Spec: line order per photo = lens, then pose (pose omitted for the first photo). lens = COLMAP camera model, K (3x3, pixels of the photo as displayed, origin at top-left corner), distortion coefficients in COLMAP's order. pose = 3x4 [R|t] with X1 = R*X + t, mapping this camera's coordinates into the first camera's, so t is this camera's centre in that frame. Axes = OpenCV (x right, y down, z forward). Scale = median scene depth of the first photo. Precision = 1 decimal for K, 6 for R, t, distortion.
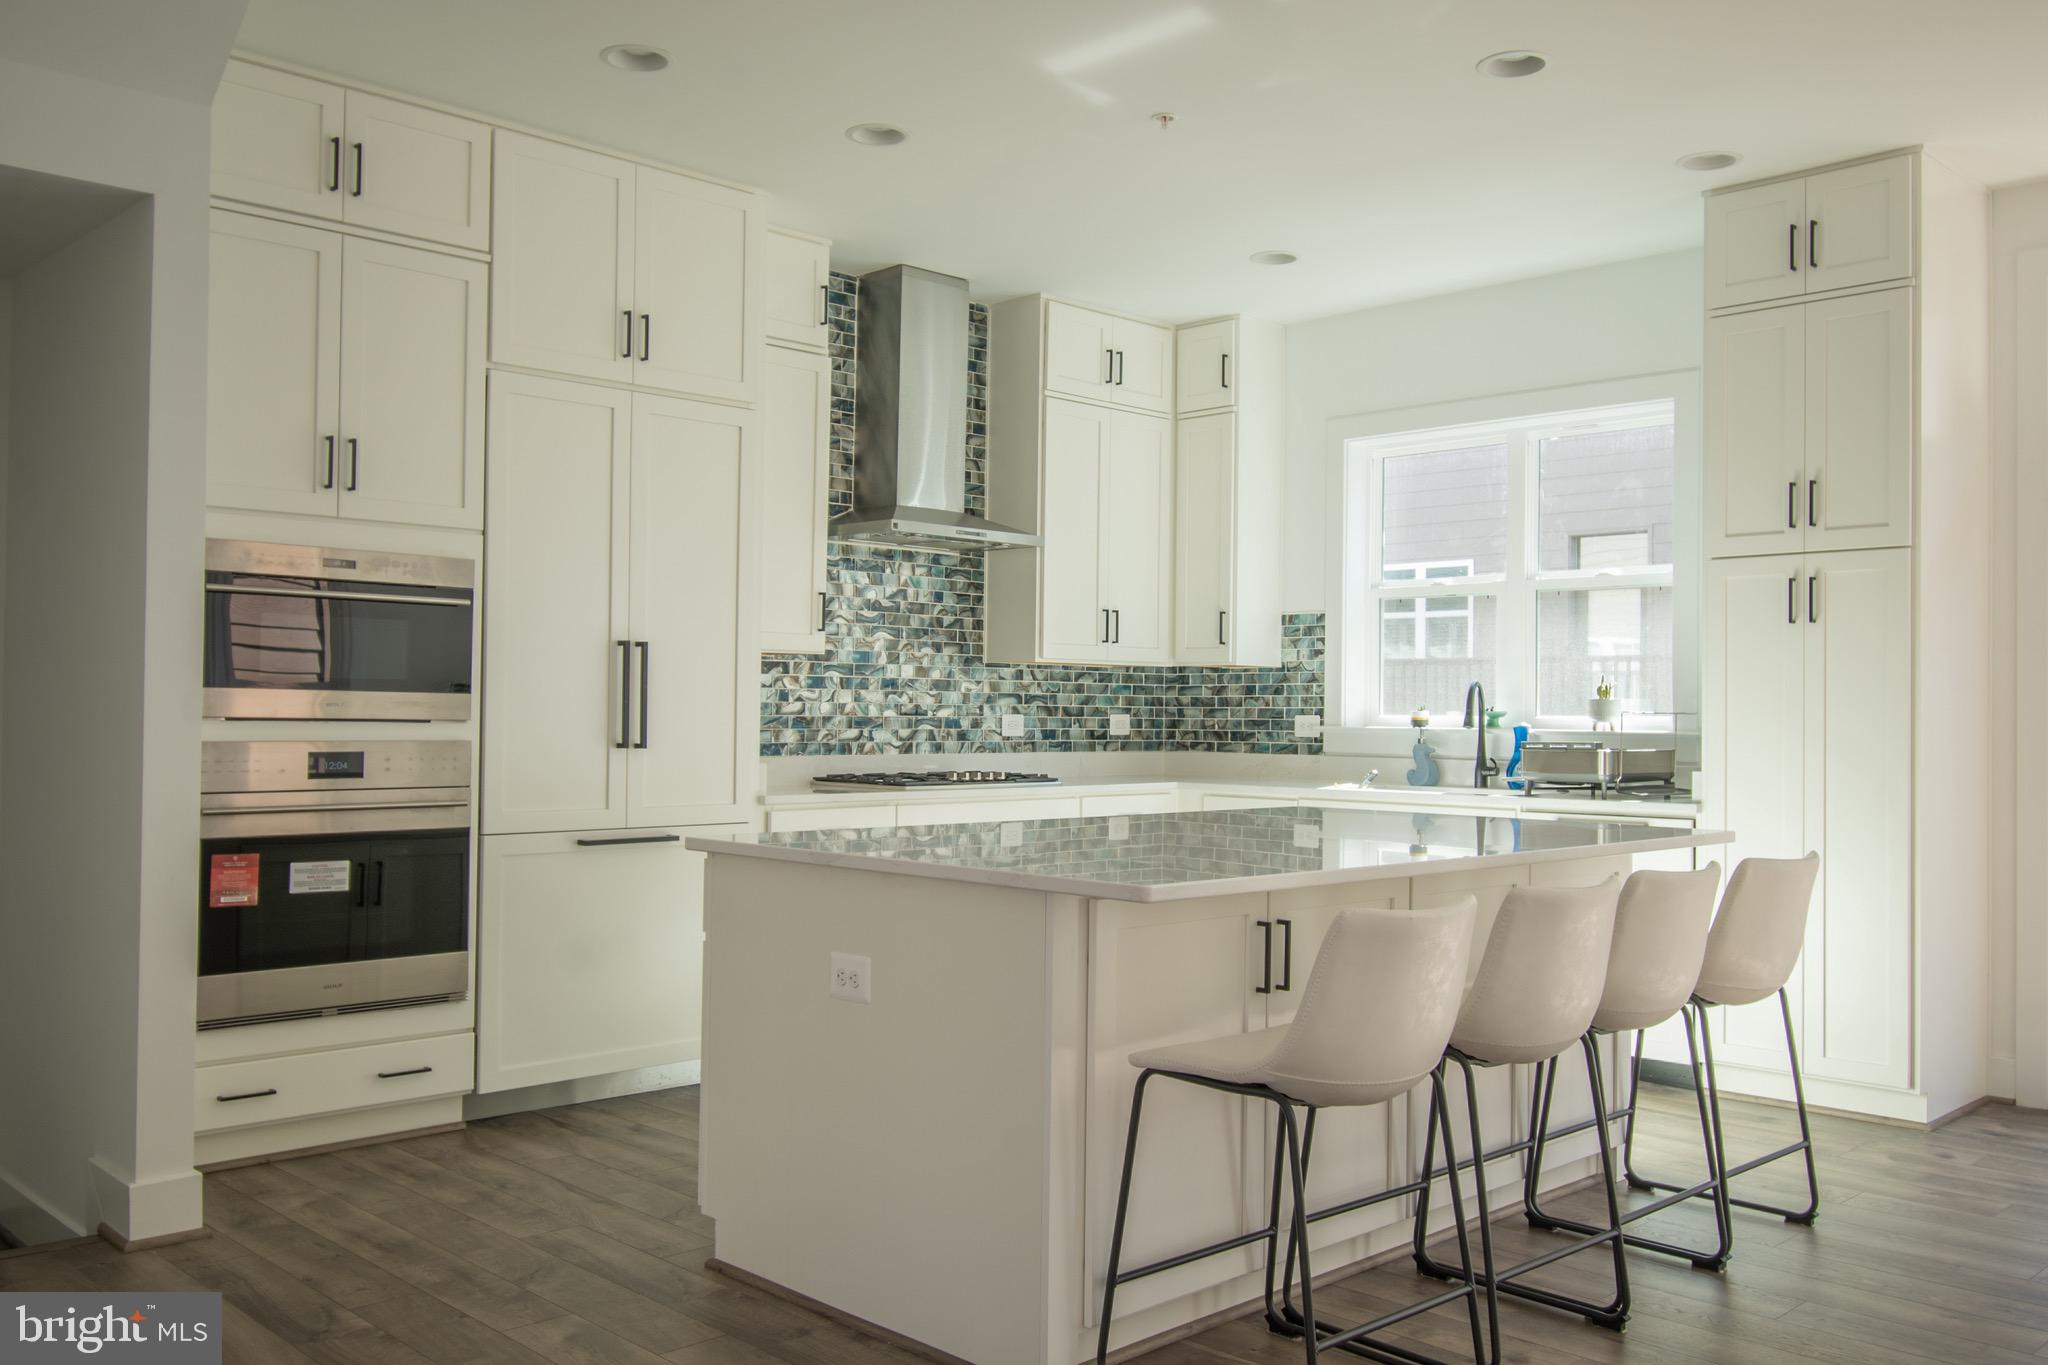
lens RADIAL K [[1721.4, 0, 1024.5], [0, 1721.4, 693.6], [0, 0, 1]] dist [0.001062, -0.000656]
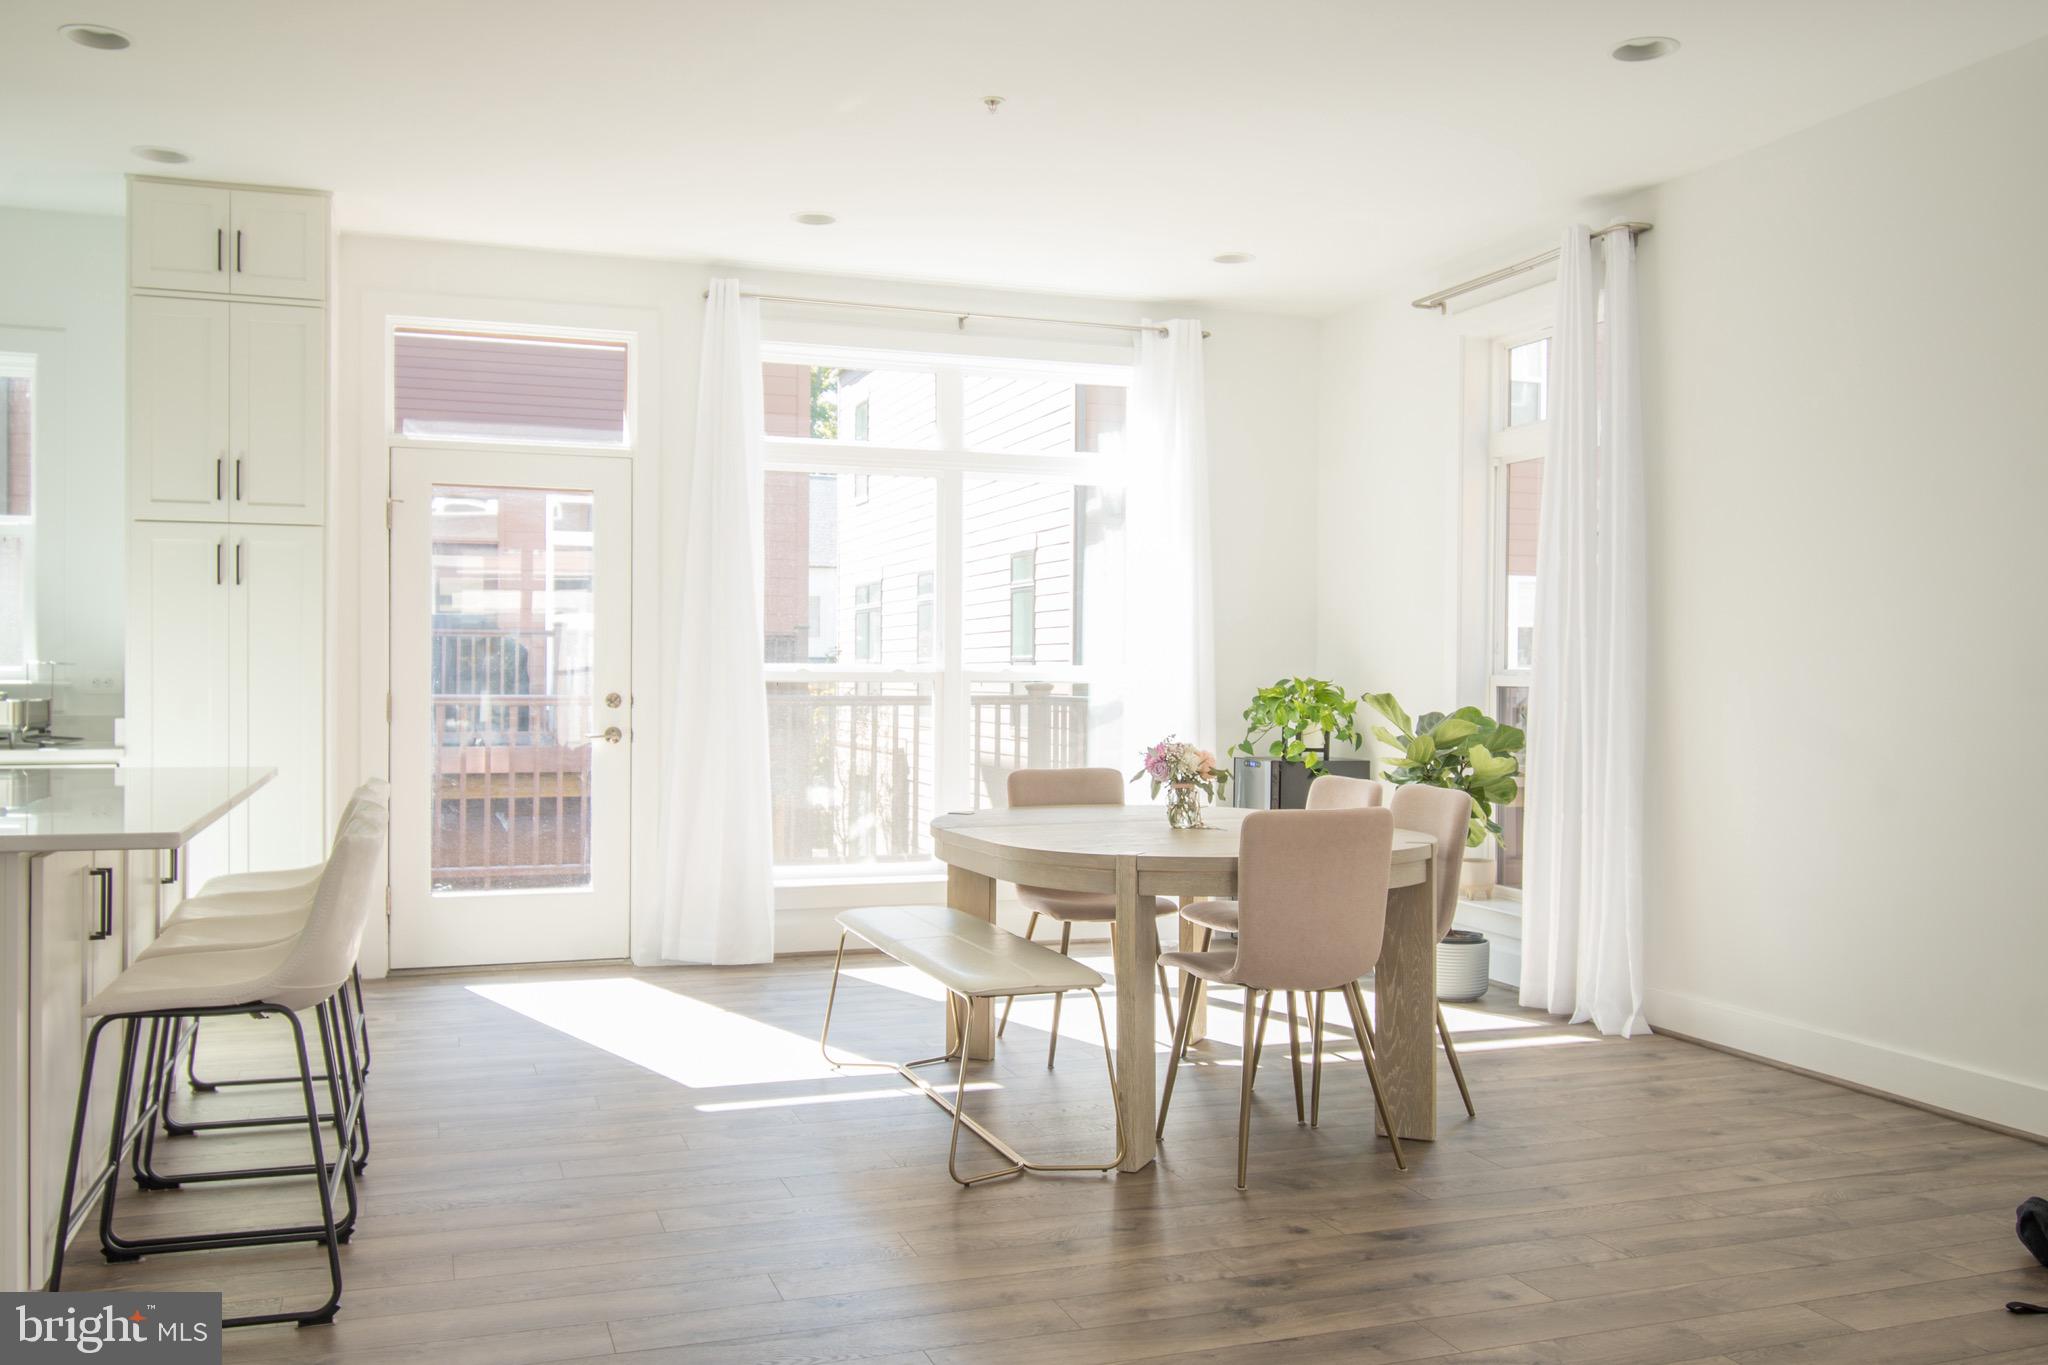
lens RADIAL K [[1721.4, 0, 1025.3], [0, 1721.4, 682.6], [0, 0, 1]] dist [0.001062, -0.000656]
pose [[0.411757, -0.009091, 0.911249, -0.281004], [-0.009582, 0.999852, 0.014305, 0.001898], [-0.911244, -0.014622, 0.411608, 0.040618]]
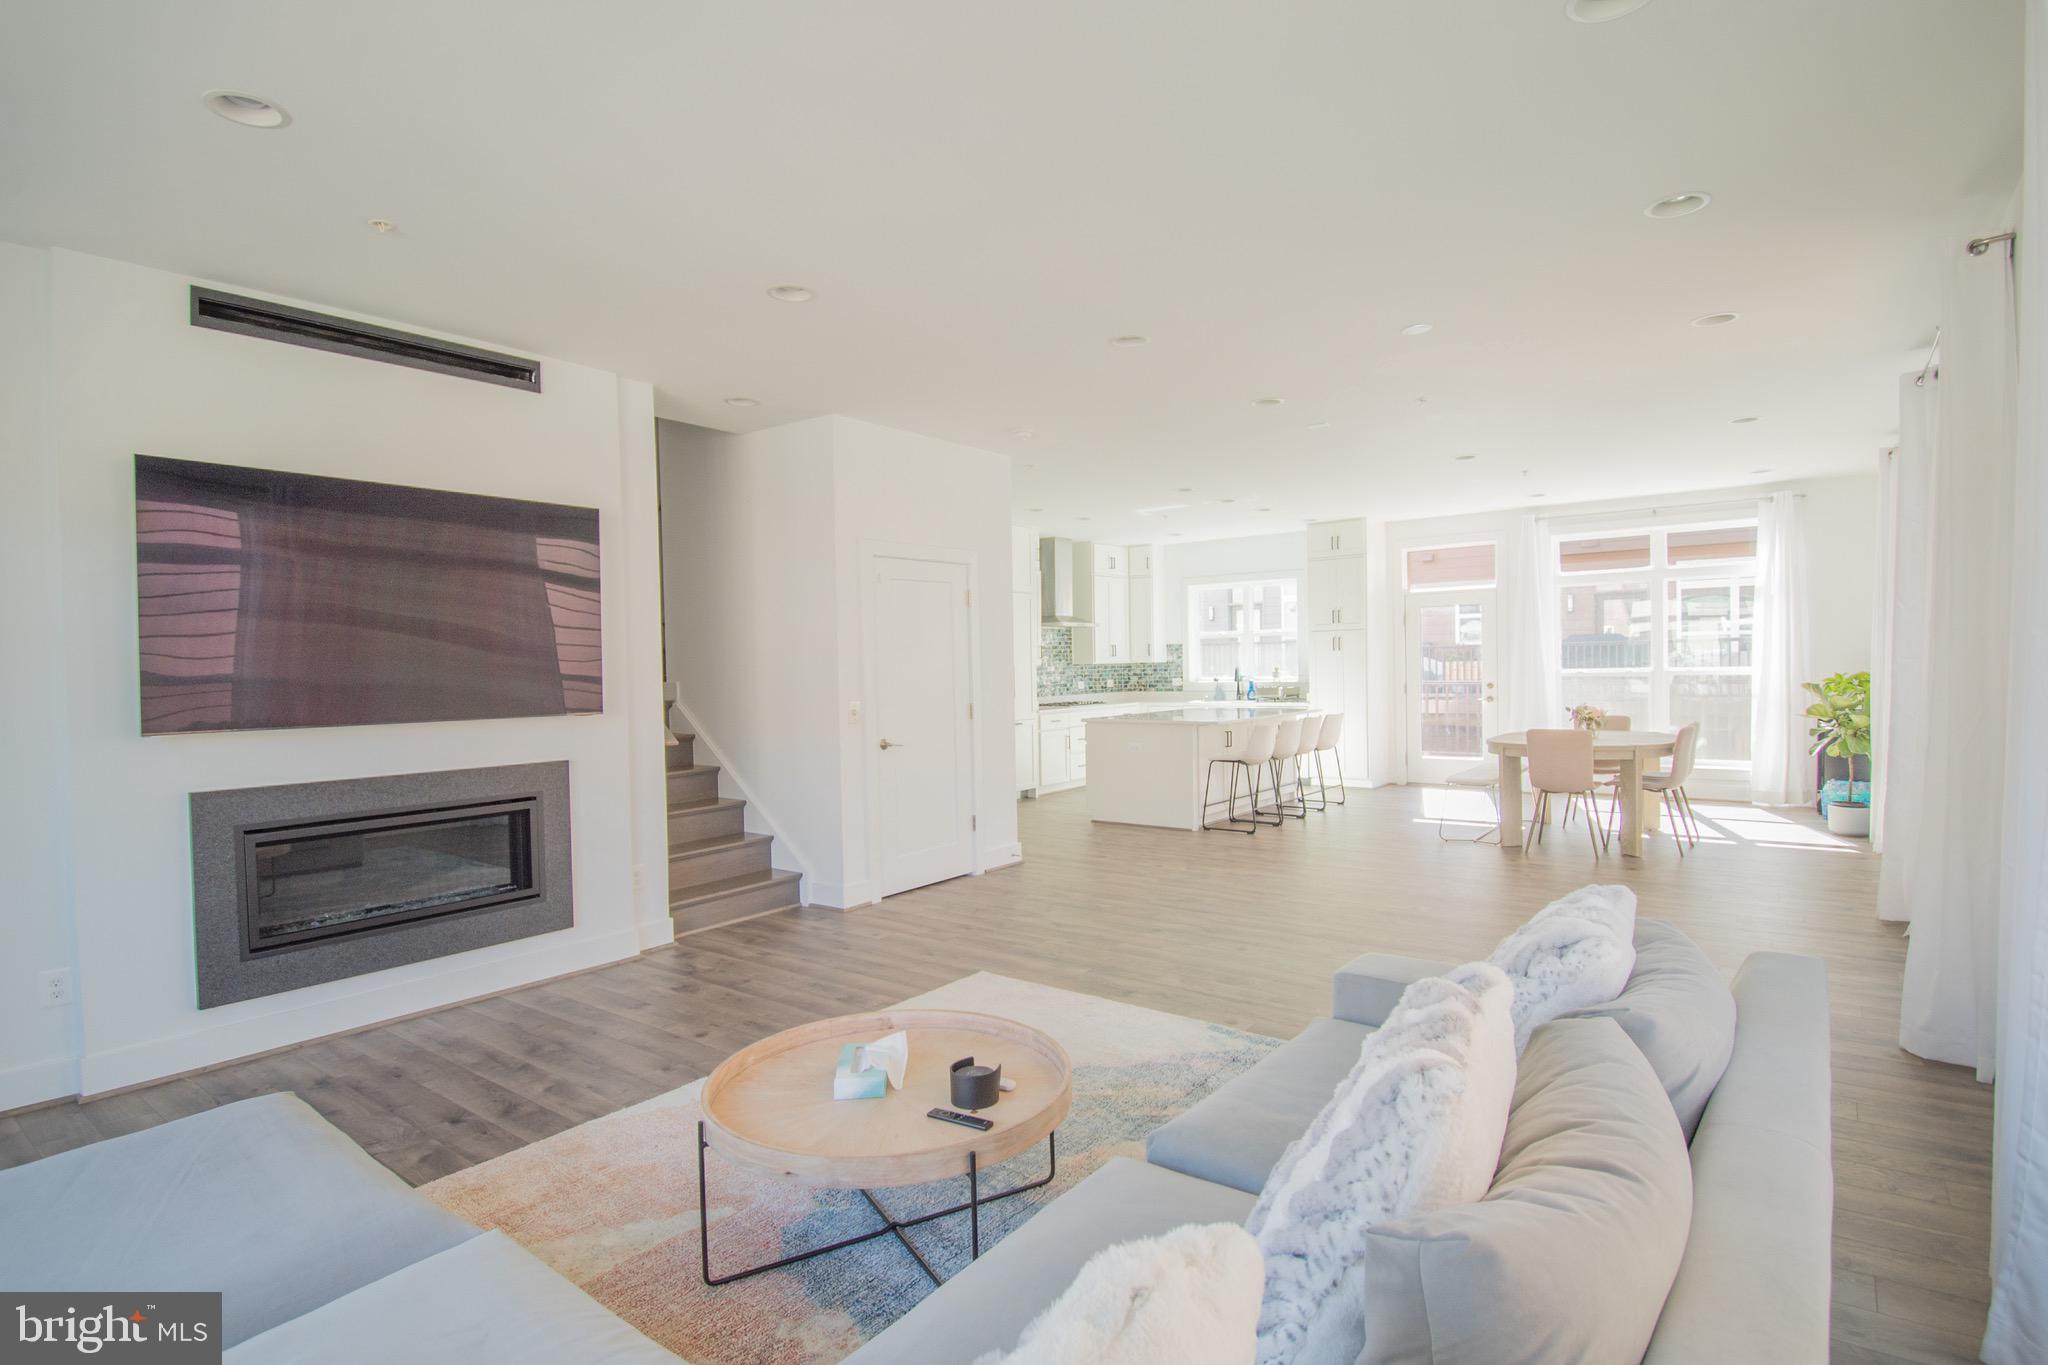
lens RADIAL K [[1024.2, 0, 1023.6], [0, 1024.2, 689.8], [0, 0, 1]] dist [0.001627, 0.000084]
pose [[0.989334, -0.035387, 0.141298, -0.371404], [0.030530, 0.998871, 0.036401, -0.042870], [-0.142426, -0.031699, 0.989298, -0.761730]]
